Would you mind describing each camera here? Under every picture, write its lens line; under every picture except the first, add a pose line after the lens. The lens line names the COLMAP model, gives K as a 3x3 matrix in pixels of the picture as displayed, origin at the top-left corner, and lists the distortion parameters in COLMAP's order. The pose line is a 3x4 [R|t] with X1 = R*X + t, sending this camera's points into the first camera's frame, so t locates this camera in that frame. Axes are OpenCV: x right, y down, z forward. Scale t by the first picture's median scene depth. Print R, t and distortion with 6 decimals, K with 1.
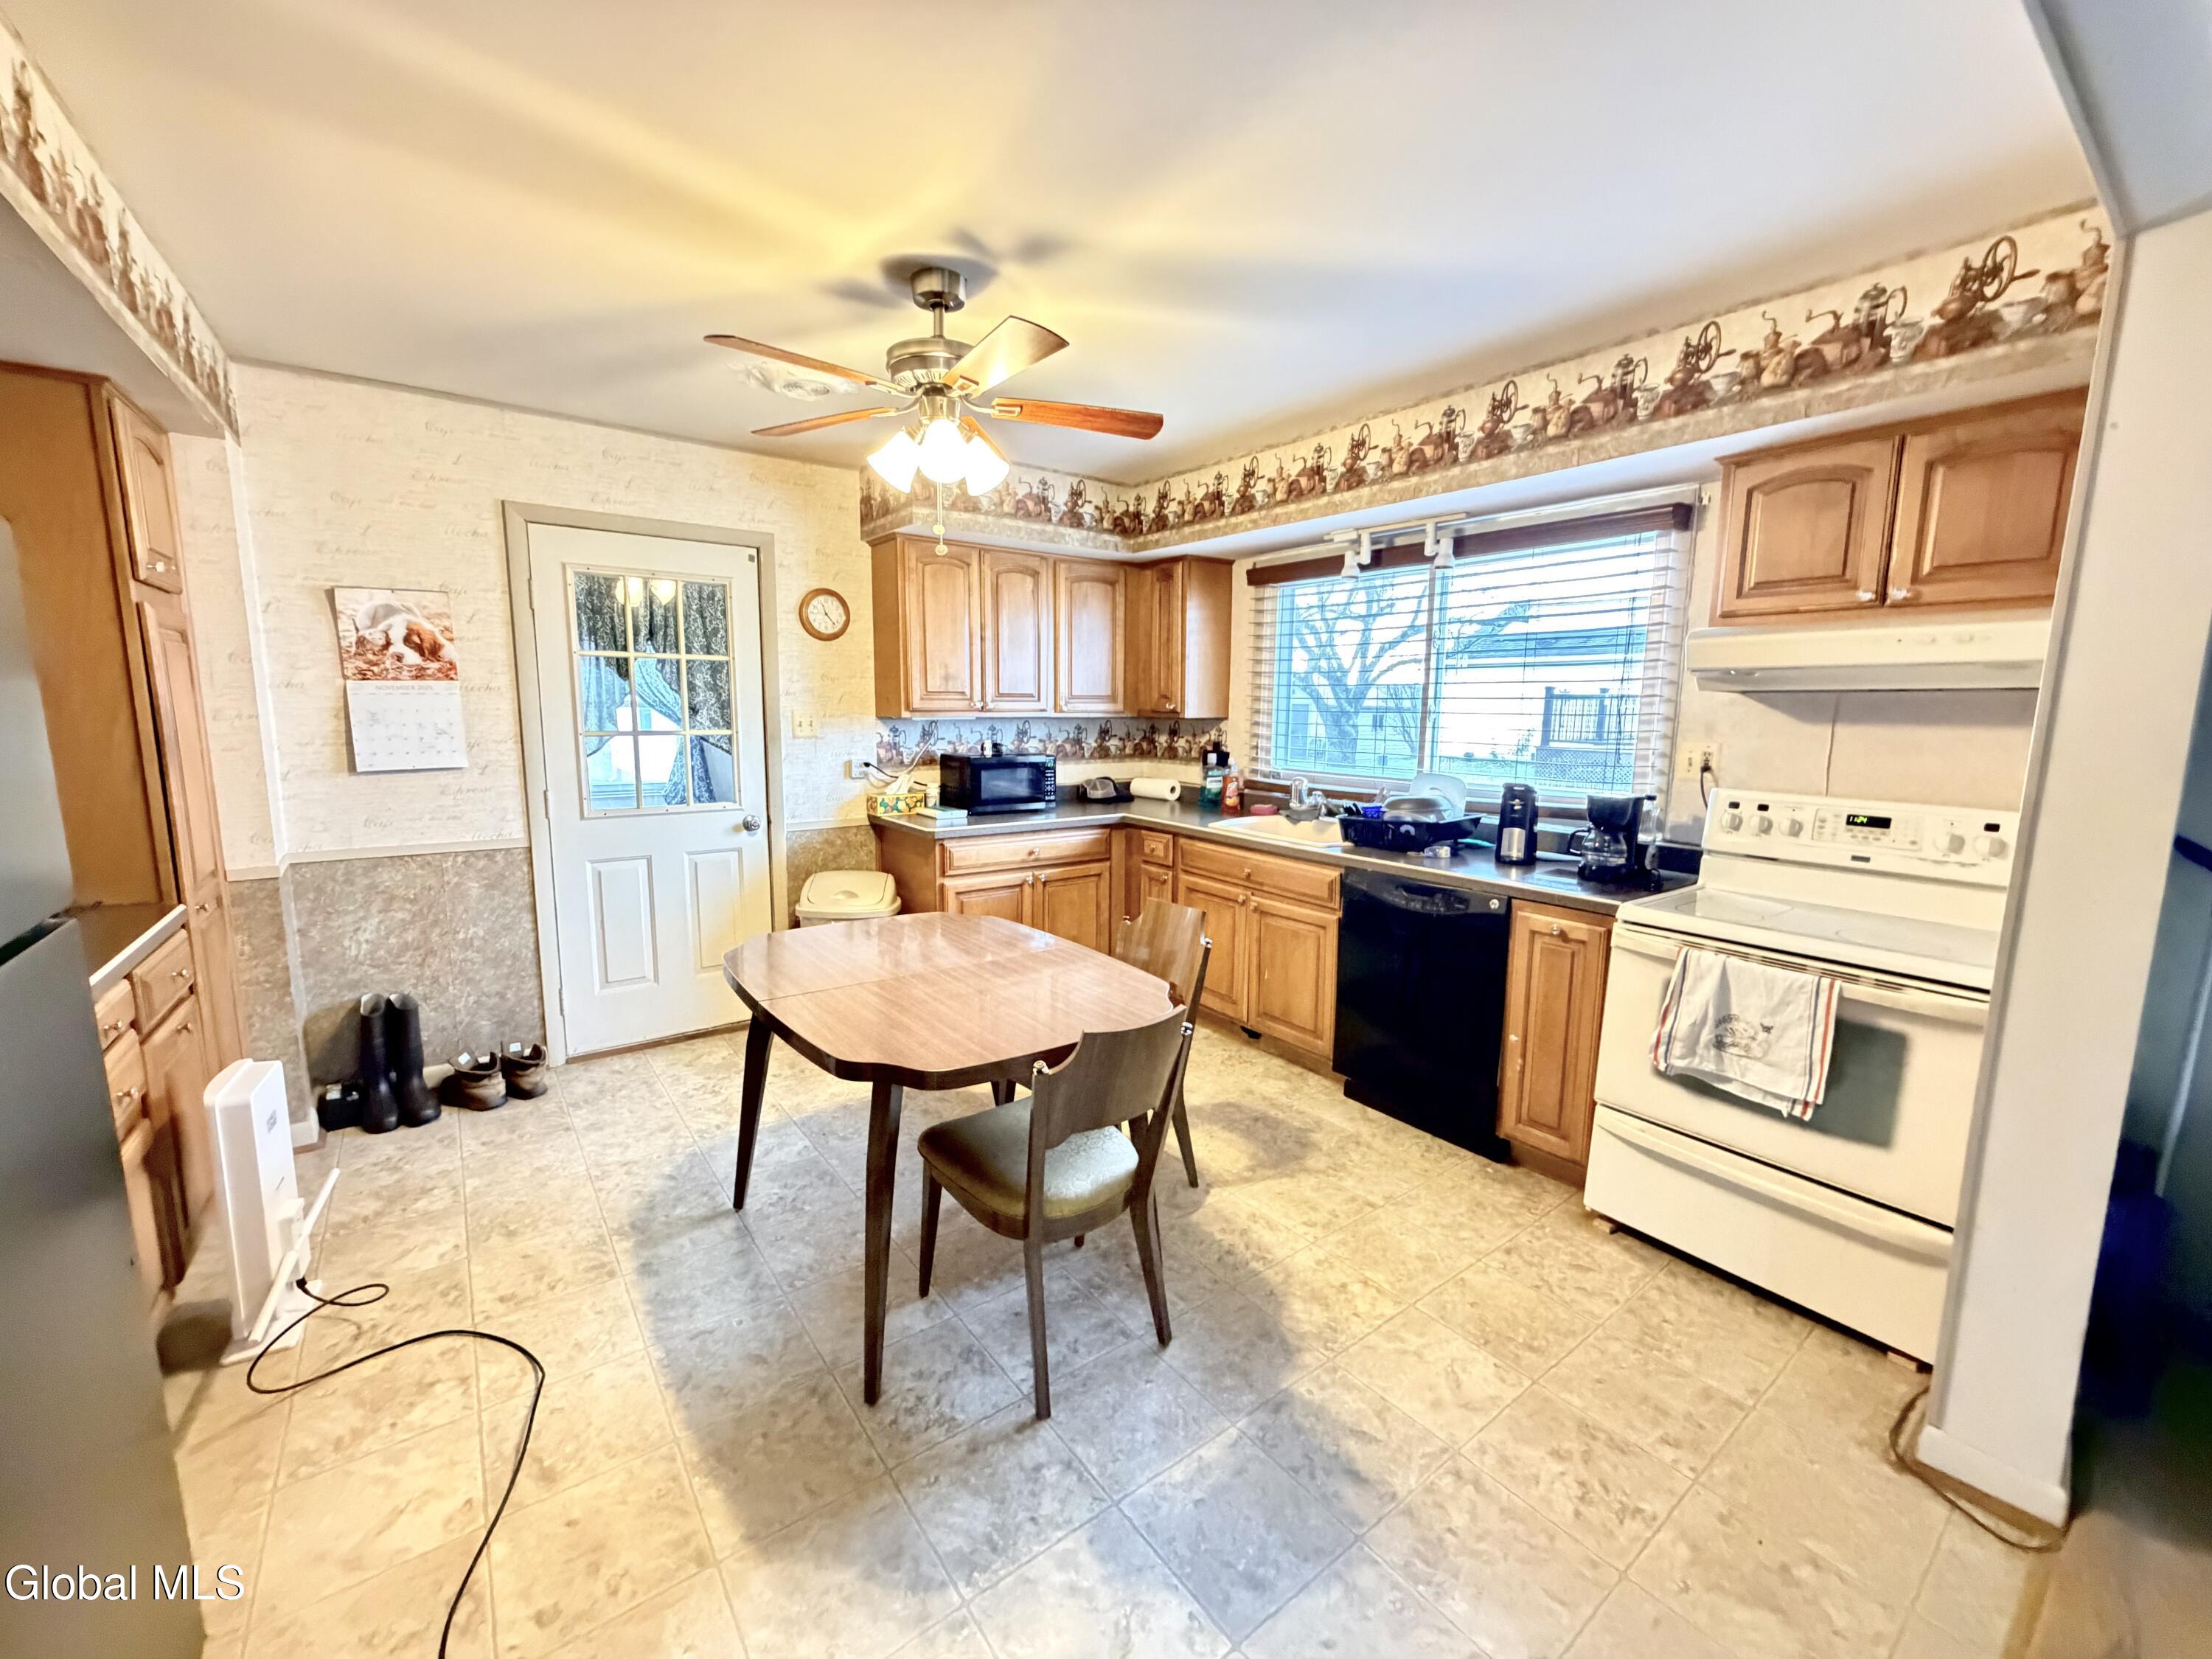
lens RADIAL K [[883.4, 0, 1093.6], [0, 883.4, 825.4], [0, 0, 1]] dist [0.002966, 0.000008]
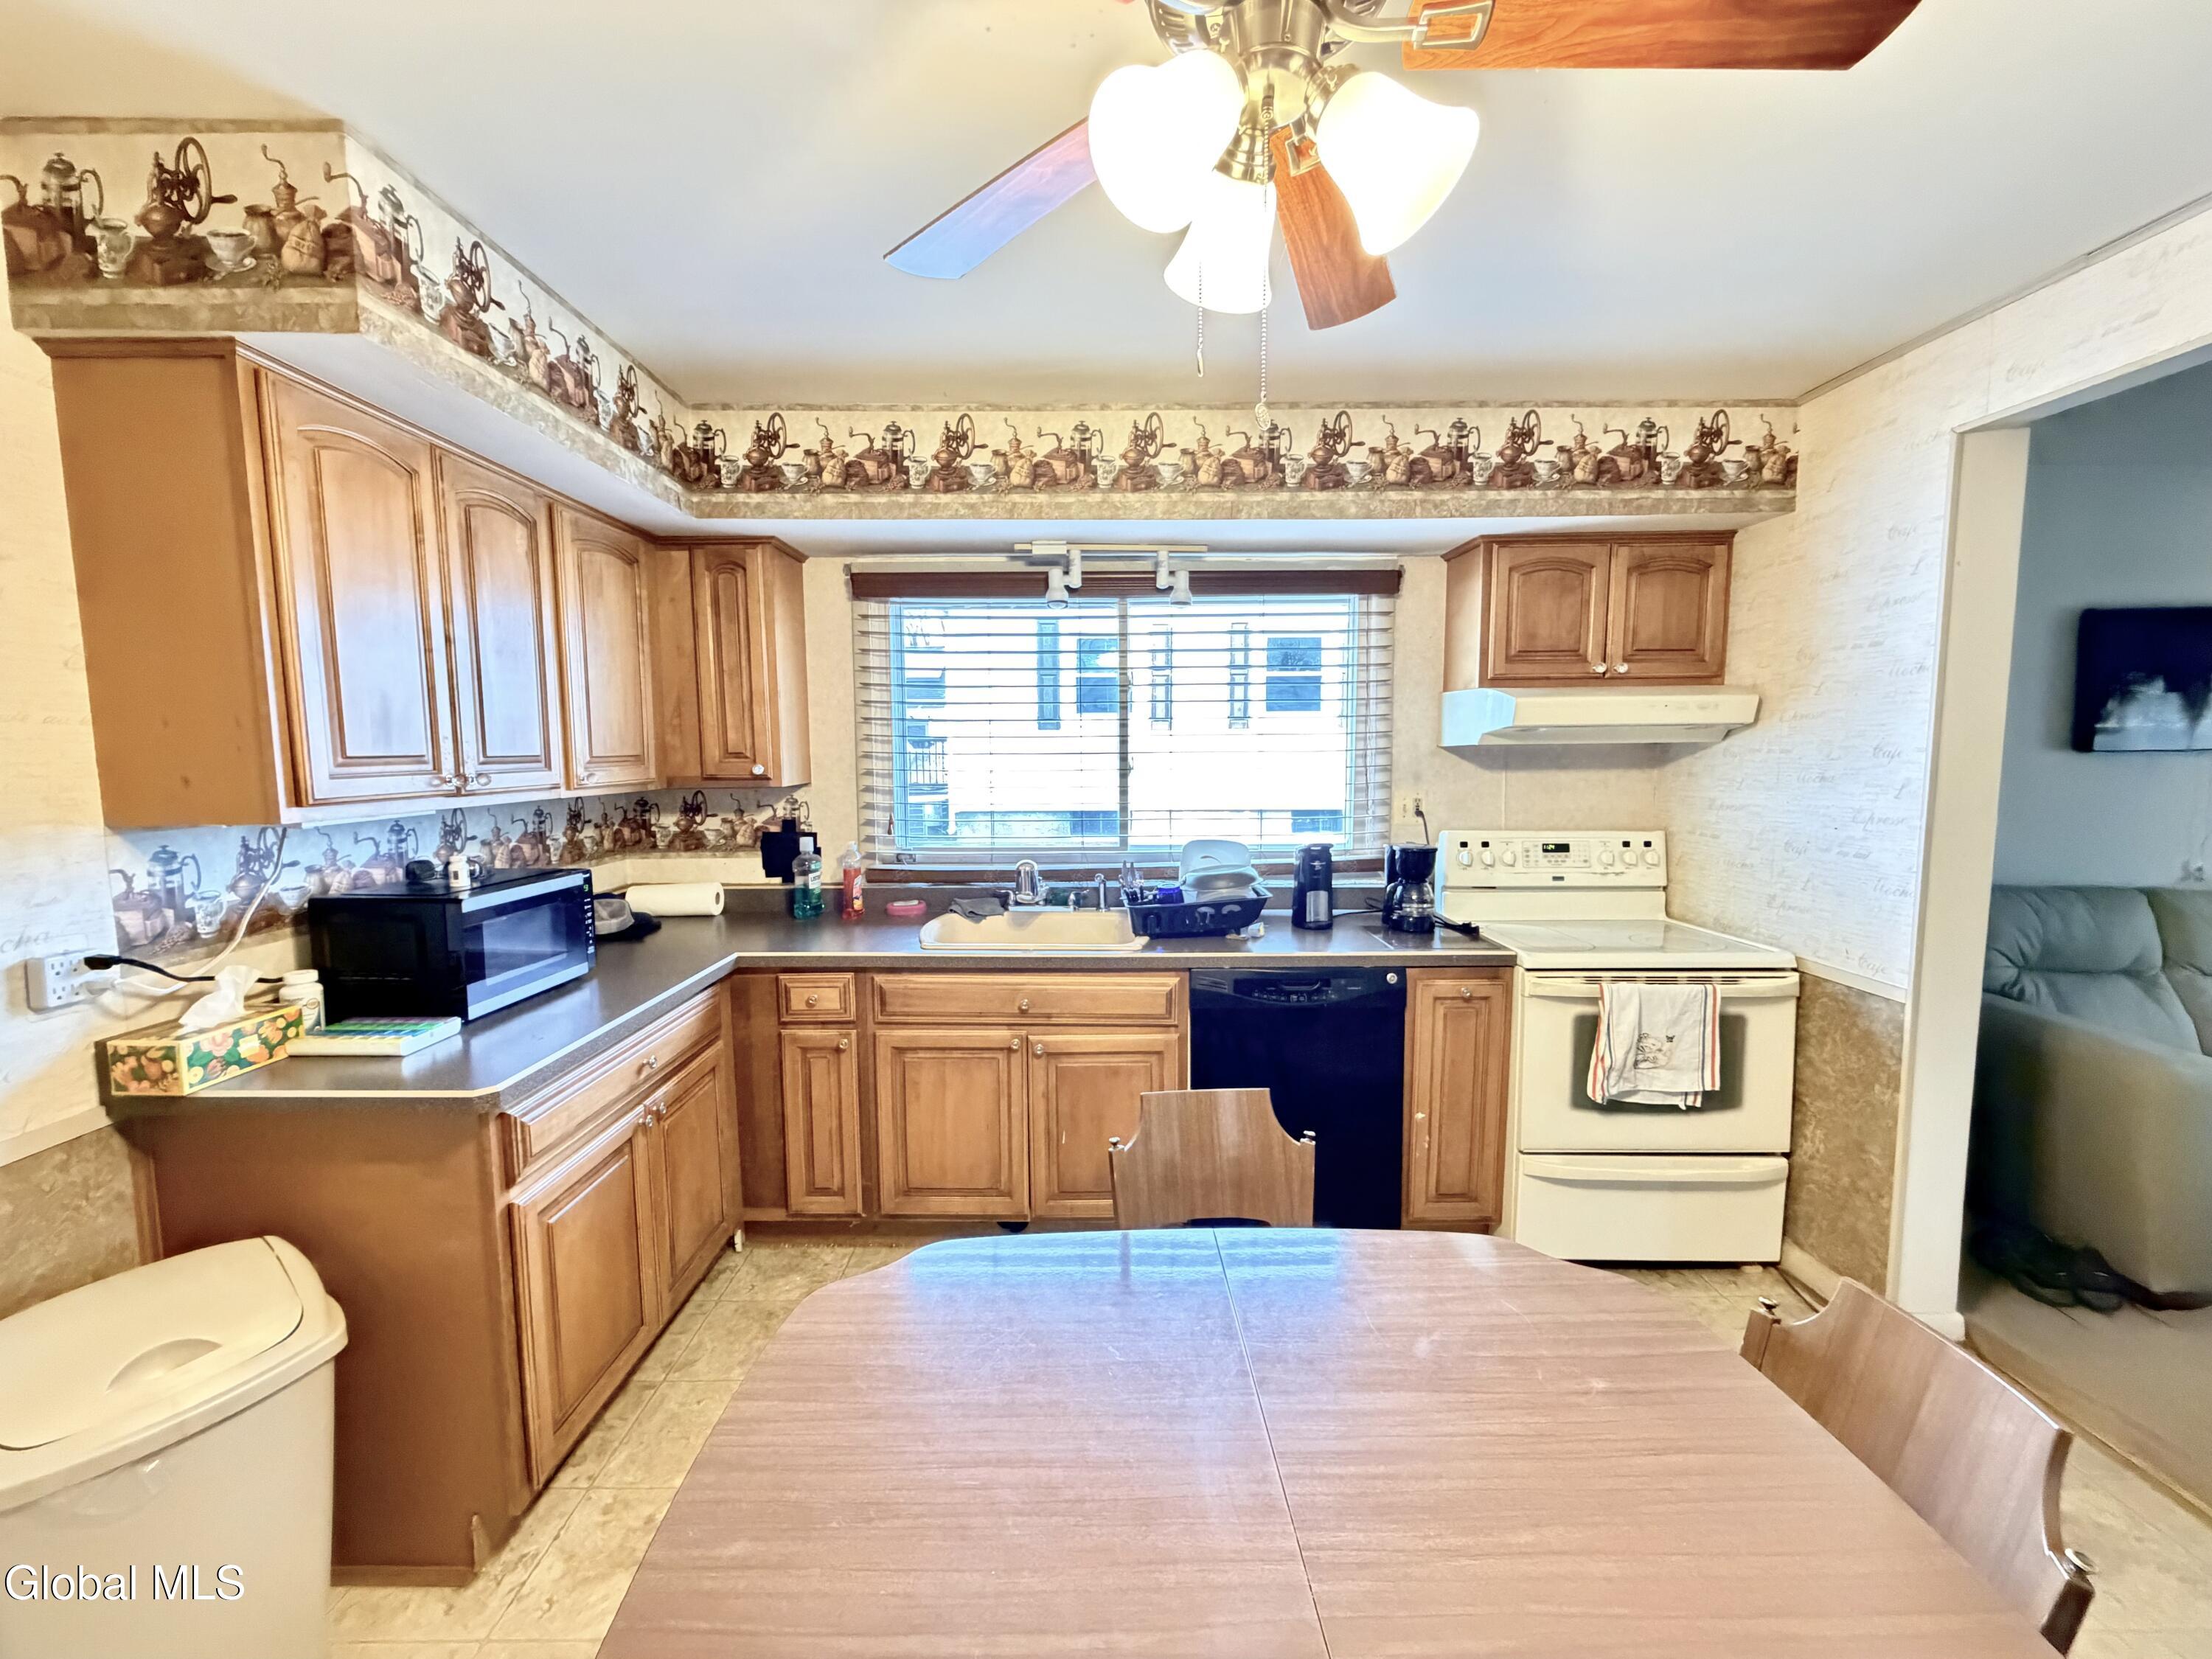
lens RADIAL K [[883.4, 0, 1103.4], [0, 883.4, 825.5], [0, 0, 1]] dist [0.002966, 0.000008]
pose [[0.592225, -0.083865, 0.801396, -0.395949], [0.122826, 0.992342, 0.013080, -0.103889], [-0.796356, 0.090686, 0.597991, 0.606246]]
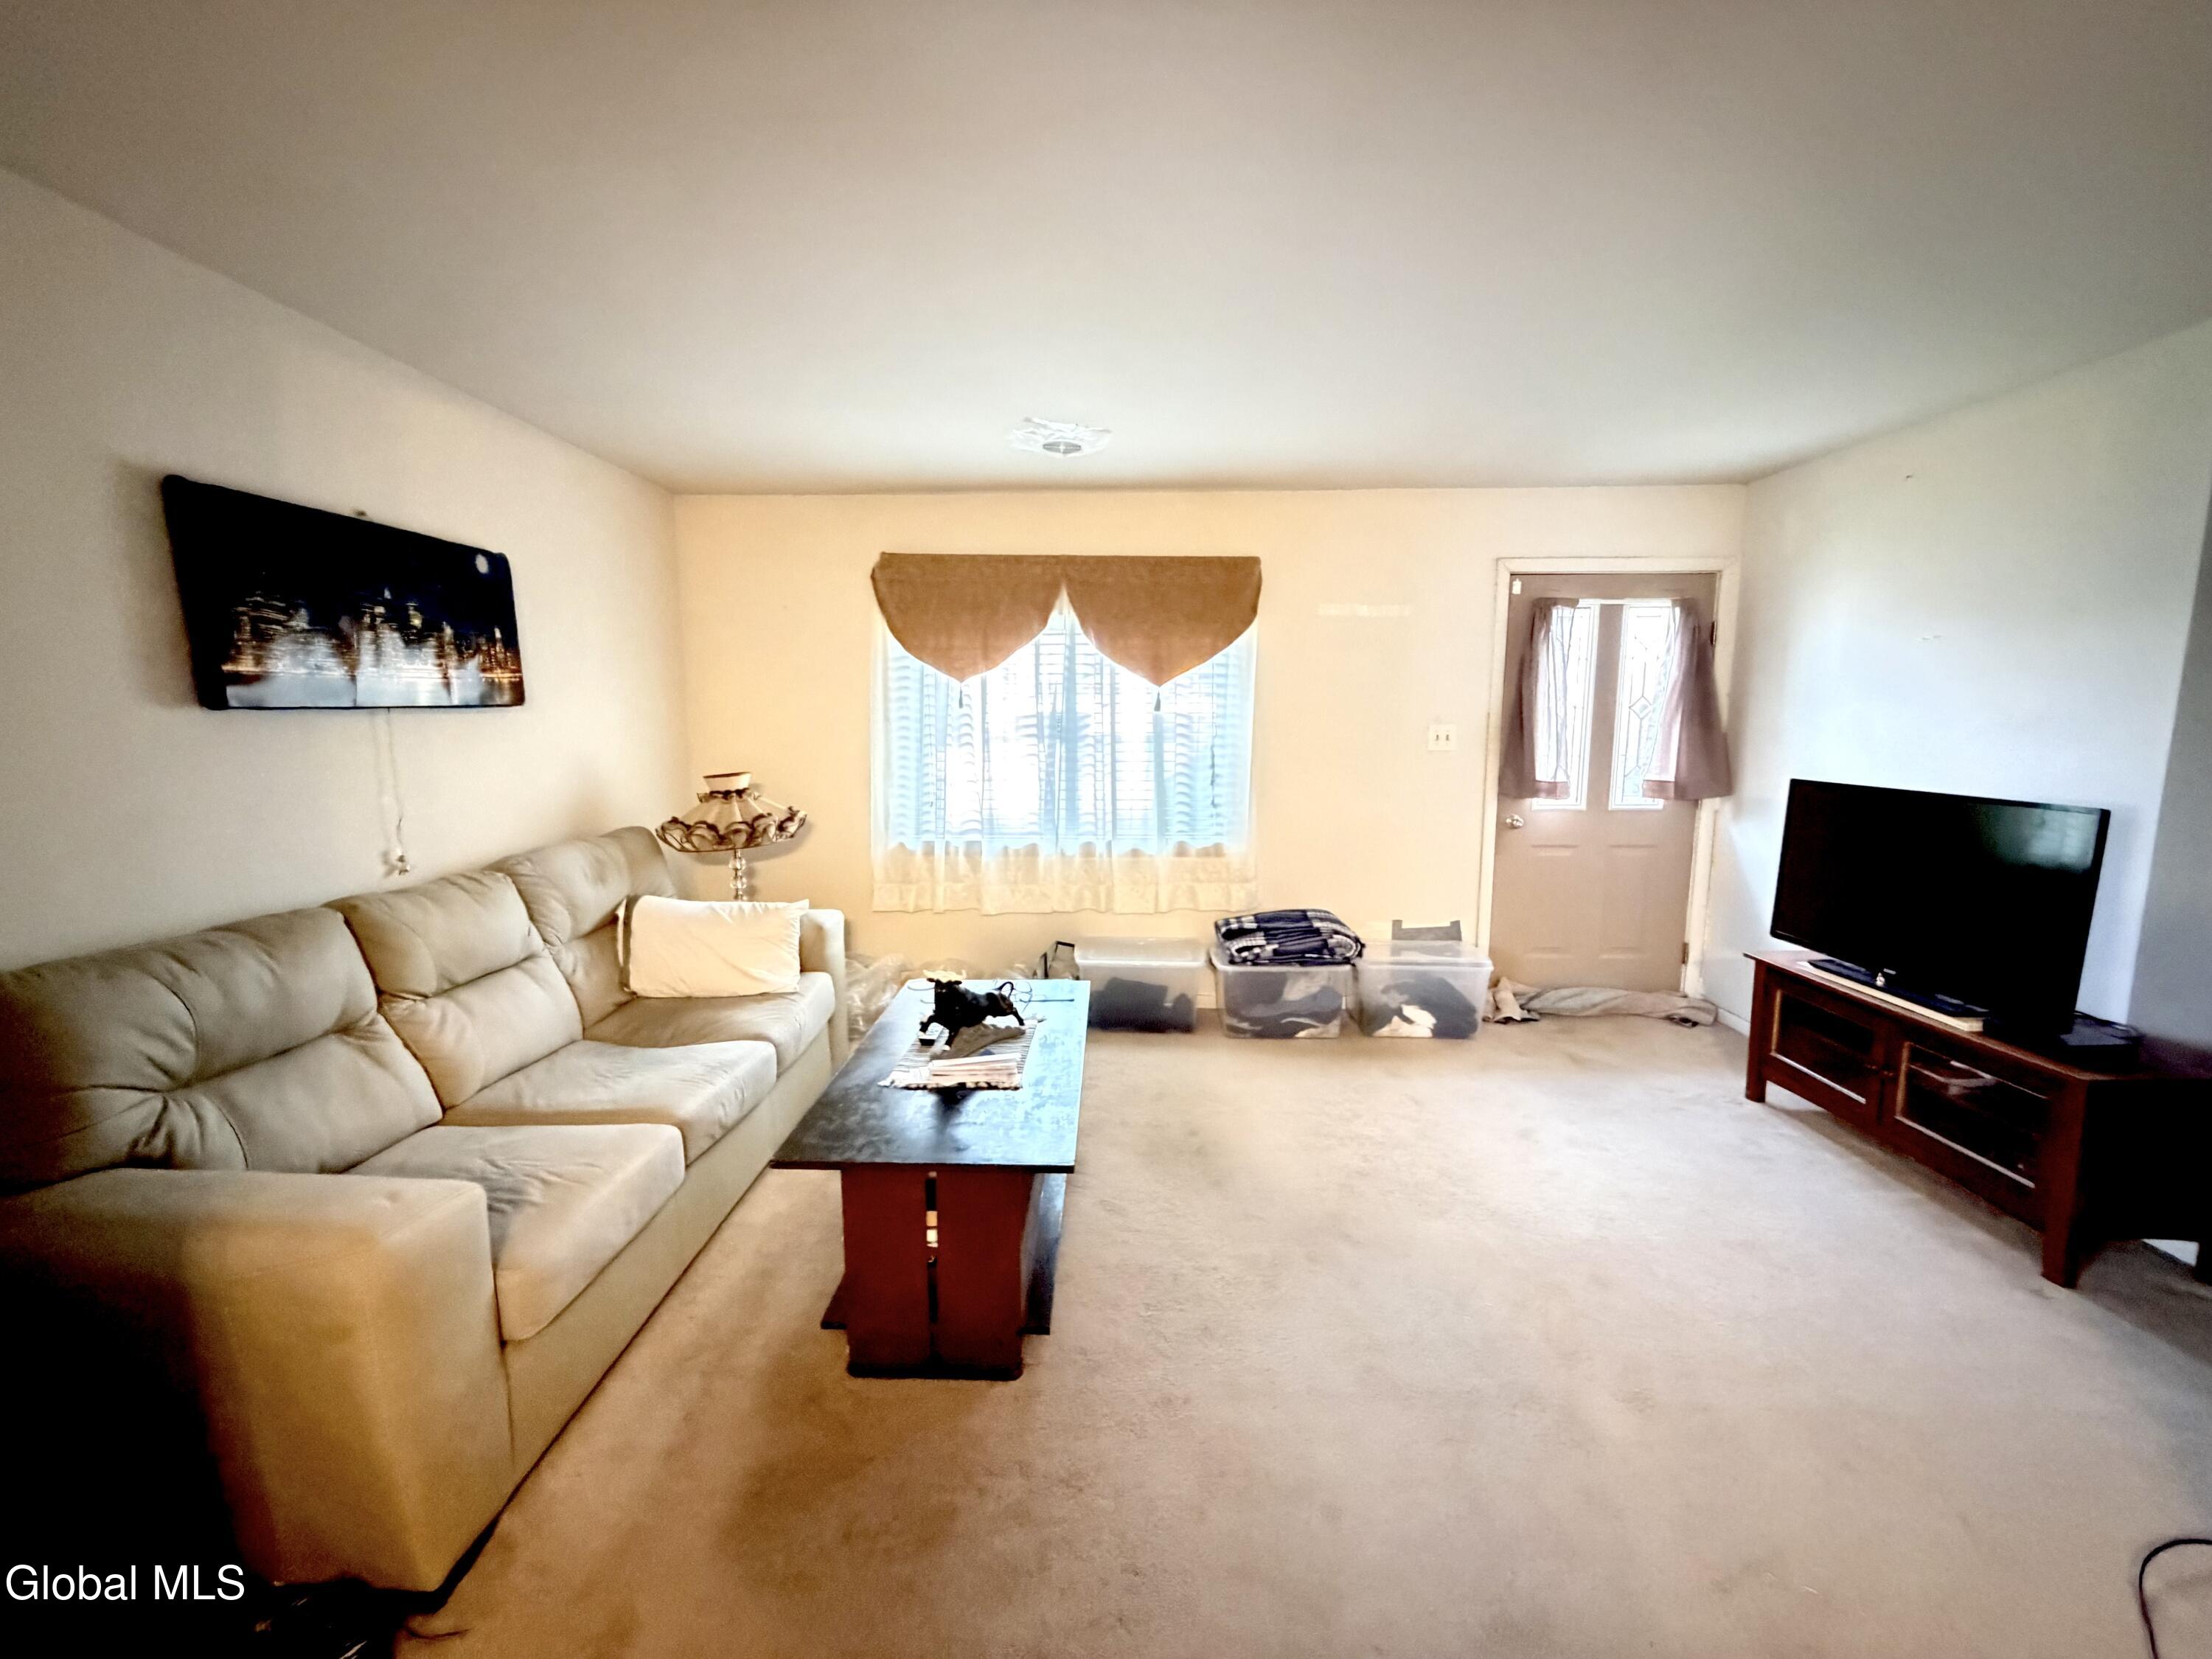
lens RADIAL K [[883.4, 0, 1093.6], [0, 883.4, 835.5], [0, 0, 1]] dist [0.002966, 0.000008]
pose [[-0.780712, -0.097488, 0.617240, 0.190338], [0.078130, 0.964777, 0.251201, -0.059163], [-0.619988, 0.244340, -0.745596, 0.416340]]
